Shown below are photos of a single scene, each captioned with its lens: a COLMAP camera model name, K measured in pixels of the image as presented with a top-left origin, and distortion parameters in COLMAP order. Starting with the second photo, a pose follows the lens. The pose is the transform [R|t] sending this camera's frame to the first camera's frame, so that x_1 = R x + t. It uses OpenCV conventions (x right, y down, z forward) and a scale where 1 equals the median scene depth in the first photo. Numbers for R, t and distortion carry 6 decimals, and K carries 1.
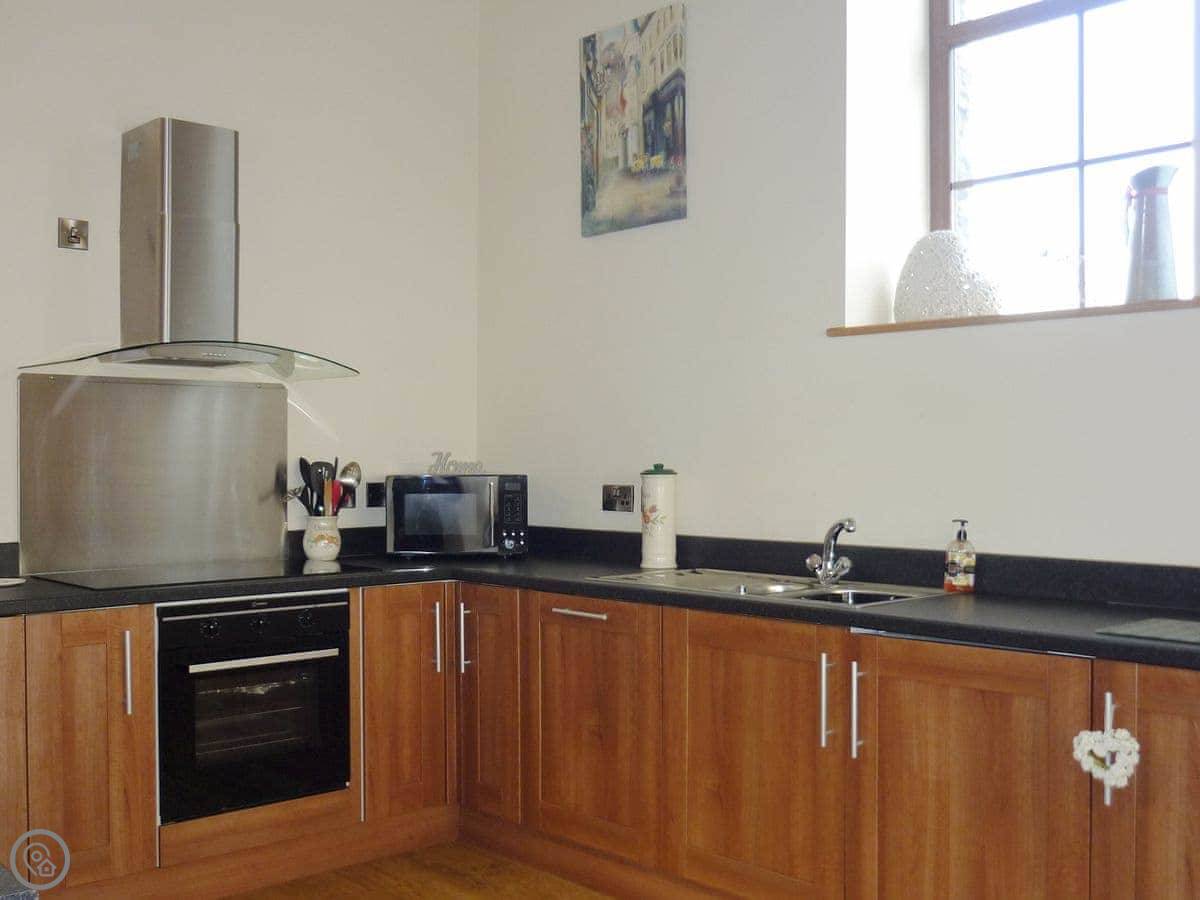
lens RADIAL K [[1238.8, 0, 600.0], [0, 1238.8, 450.0], [0, 0, 1]] dist [-0.076499, 0.165097]
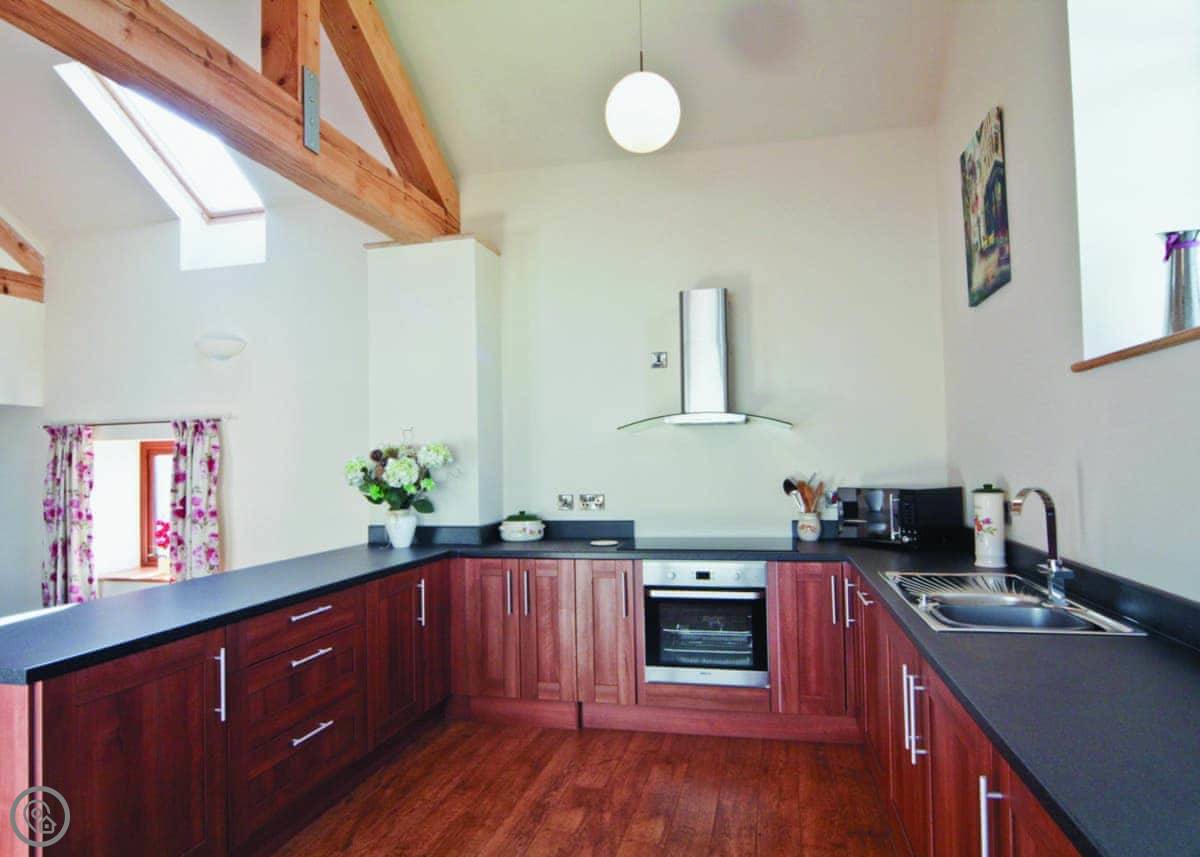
lens RADIAL K [[714.1, 0, 600.0], [0, 714.1, 428.5], [0, 0, 1]] dist [0.000928, 0.000647]
pose [[0.575378, -0.053060, -0.816165, 0.390447], [0.029892, 0.998591, -0.043846, -0.023347], [0.817341, 0.000831, 0.576153, 0.257361]]
